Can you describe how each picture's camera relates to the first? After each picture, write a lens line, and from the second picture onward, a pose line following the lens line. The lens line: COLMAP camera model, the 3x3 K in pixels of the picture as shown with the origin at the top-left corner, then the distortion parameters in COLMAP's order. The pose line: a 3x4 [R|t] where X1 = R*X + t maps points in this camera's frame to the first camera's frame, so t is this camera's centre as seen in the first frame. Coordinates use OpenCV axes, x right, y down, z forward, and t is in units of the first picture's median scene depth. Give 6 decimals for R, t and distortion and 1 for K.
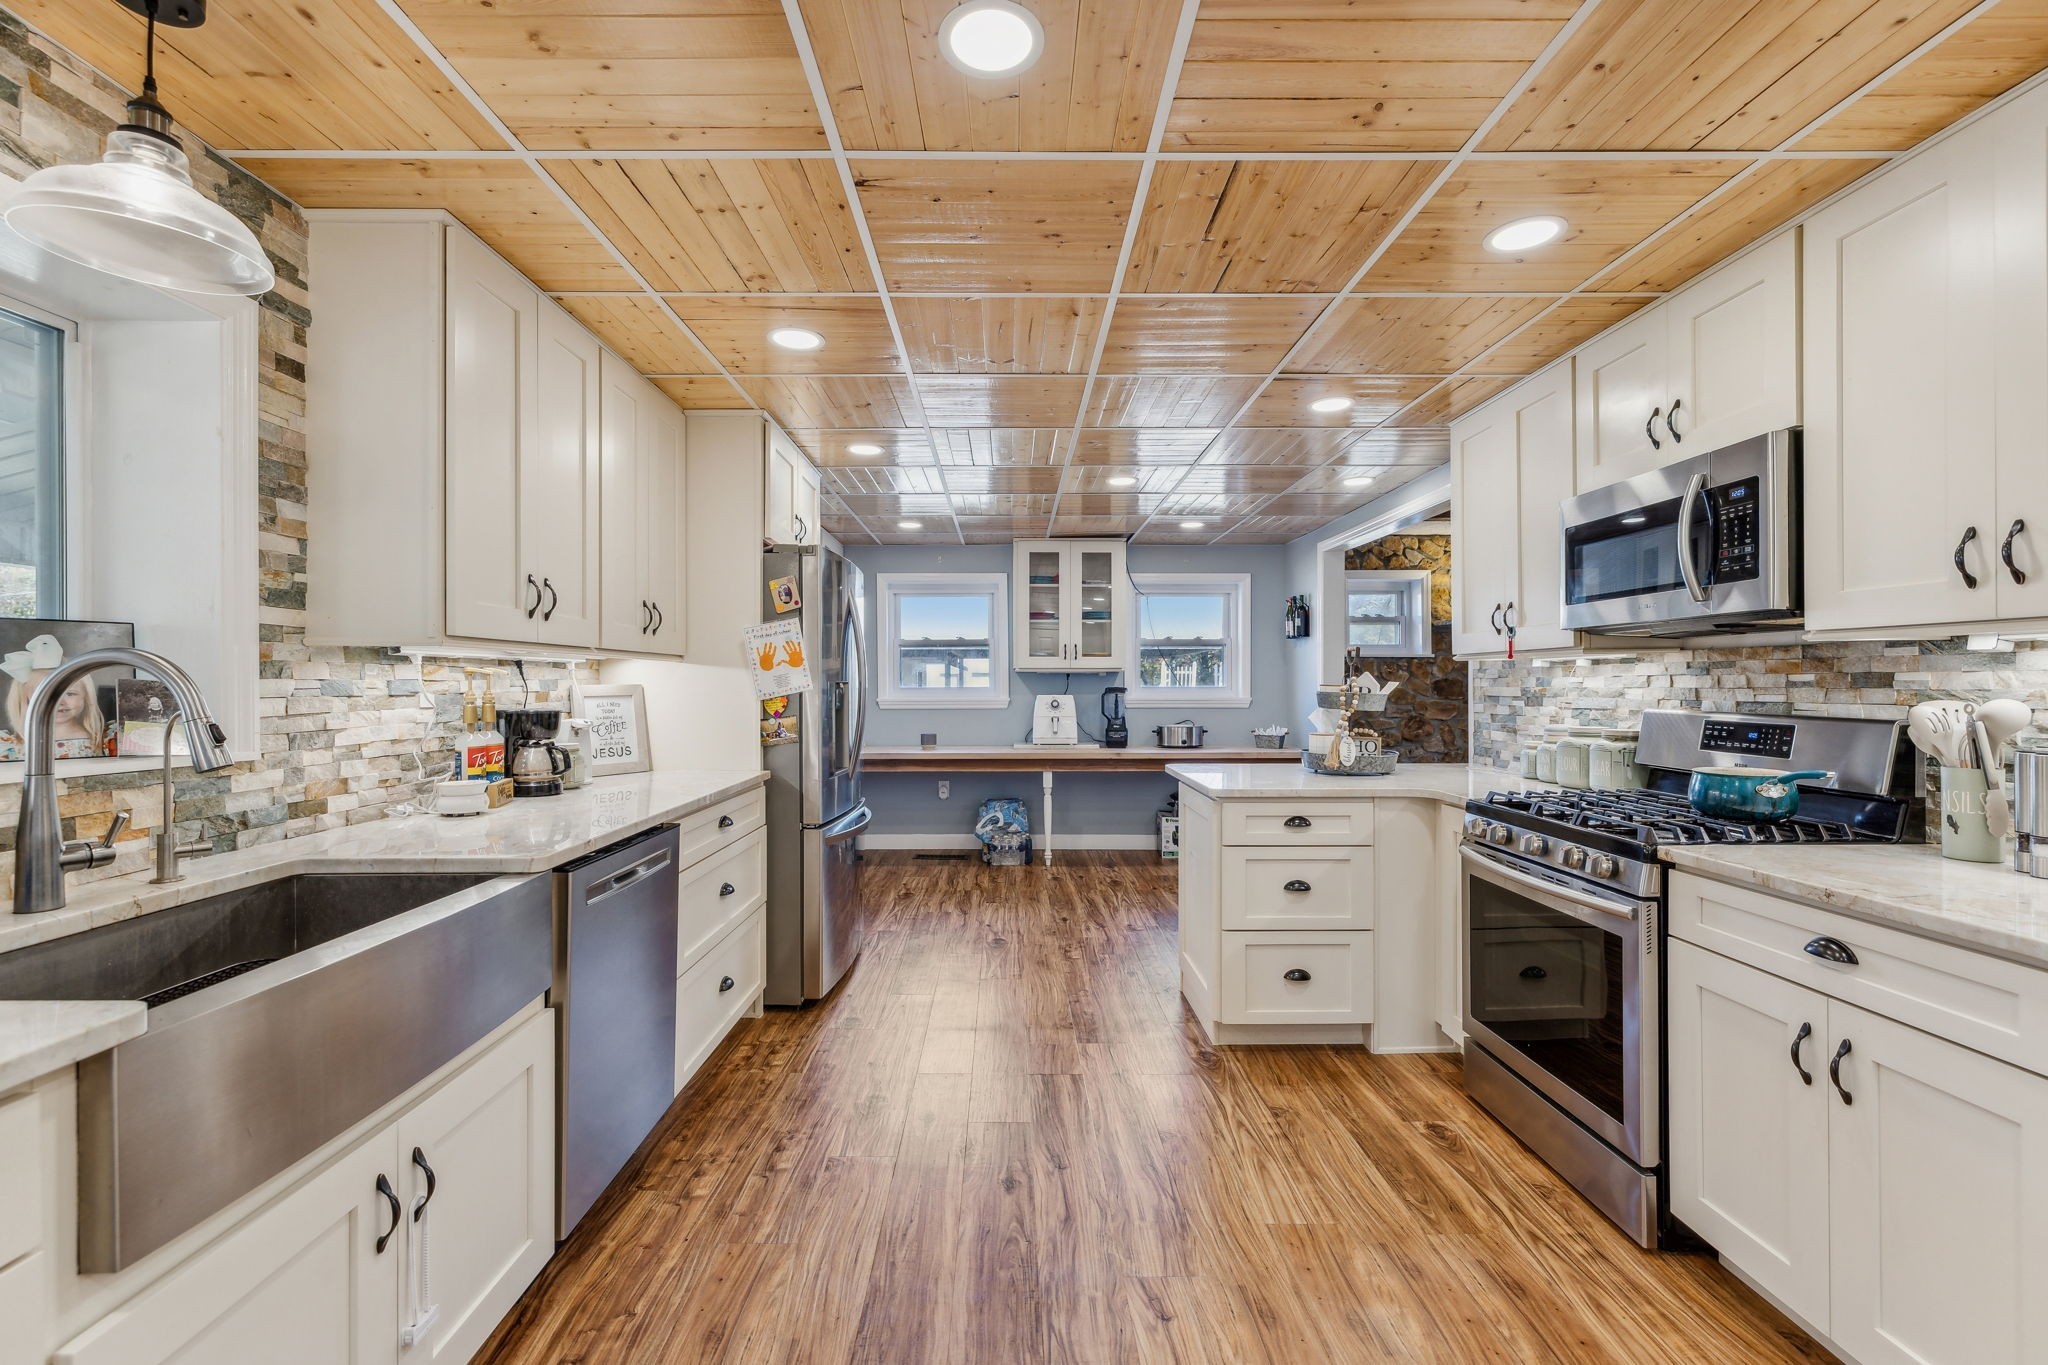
lens RADIAL K [[878.9, 0, 1020.0], [0, 878.9, 678.1], [0, 0, 1]] dist [0.004705, -0.000044]
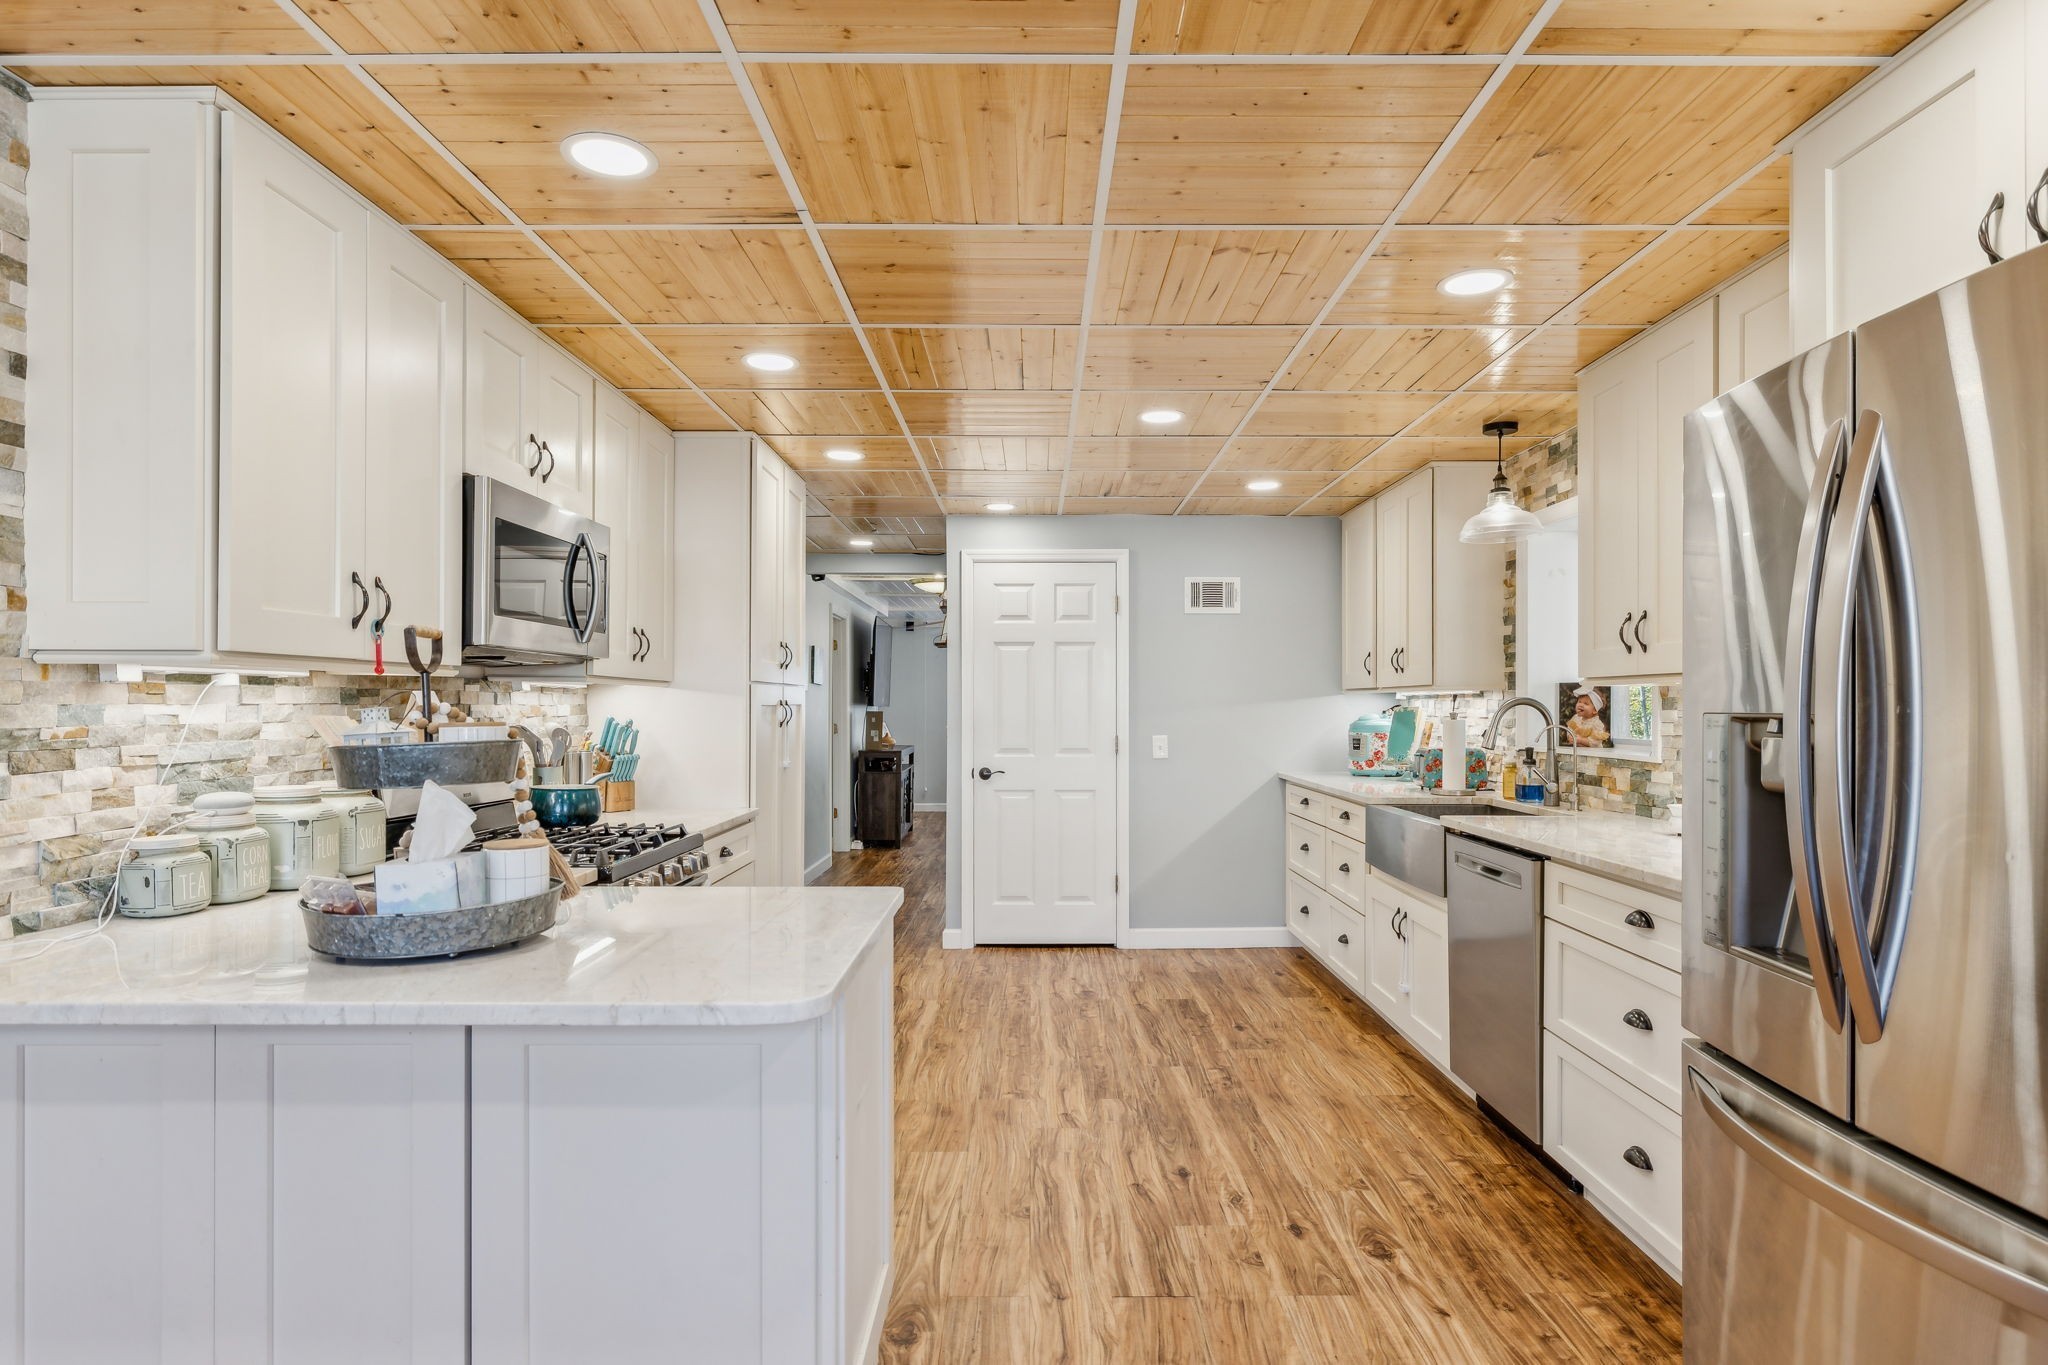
lens RADIAL K [[1121.0, 0, 1021.4], [0, 1121.0, 690.5], [0, 0, 1]] dist [0.002767, 0.000585]
pose [[-0.999731, -0.001163, 0.023143, 0.162924], [-0.001565, 0.999848, -0.017353, 0.001799], [-0.023120, -0.017384, -0.999582, 2.498223]]
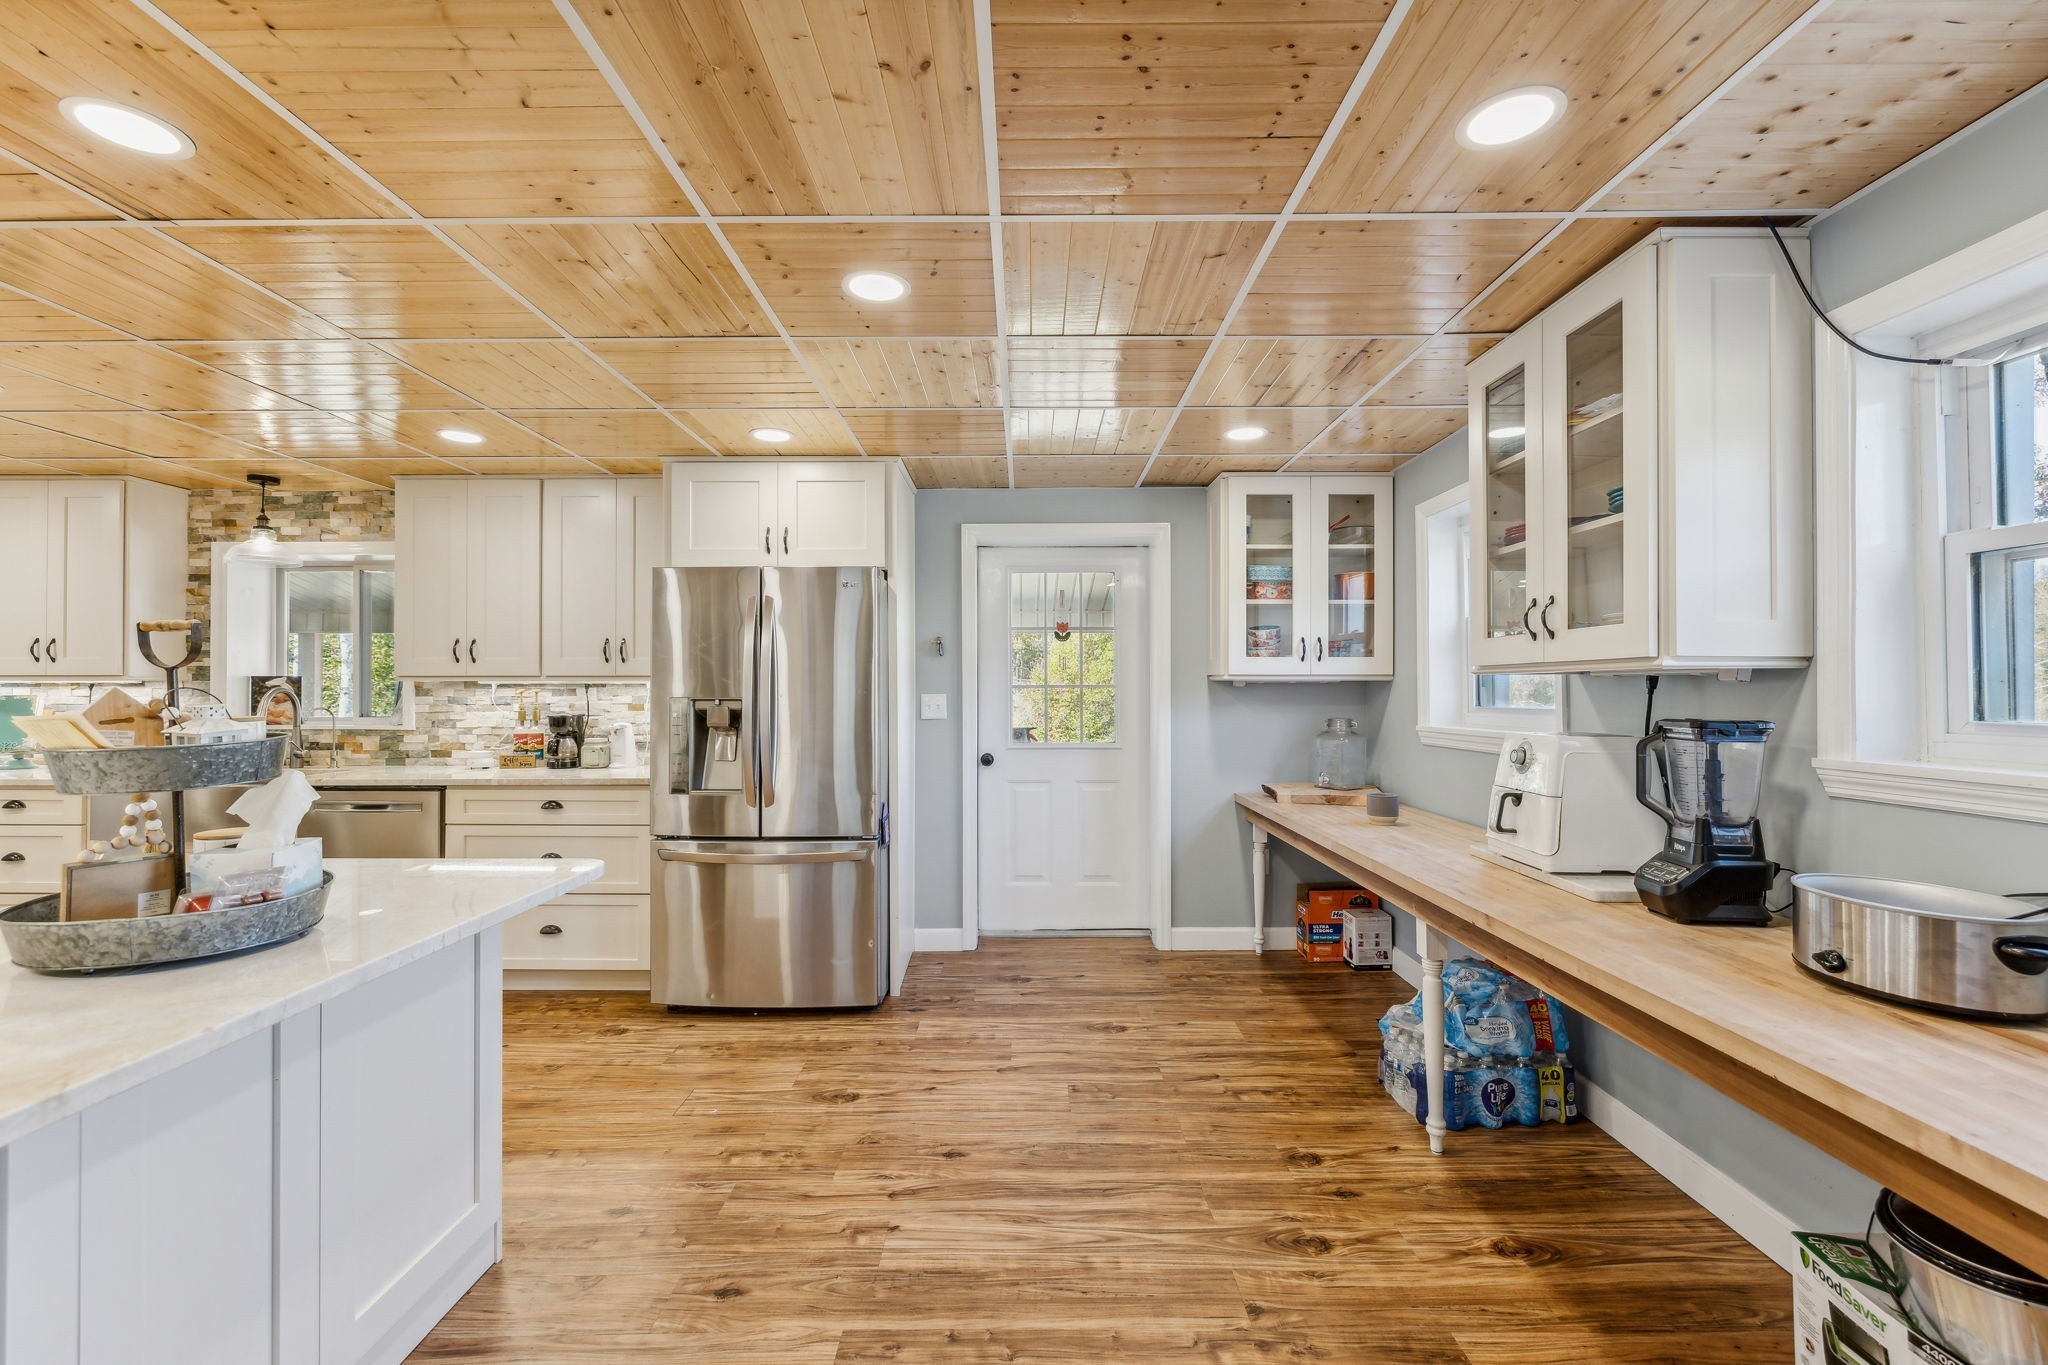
lens RADIAL K [[878.9, 0, 1013.1], [0, 878.9, 673.6], [0, 0, 1]] dist [0.004705, -0.000044]
pose [[-0.030094, -0.010644, -0.999490, 1.268569], [0.003904, 0.999934, -0.010766, -0.025182], [0.999539, -0.004226, -0.030050, 2.289723]]
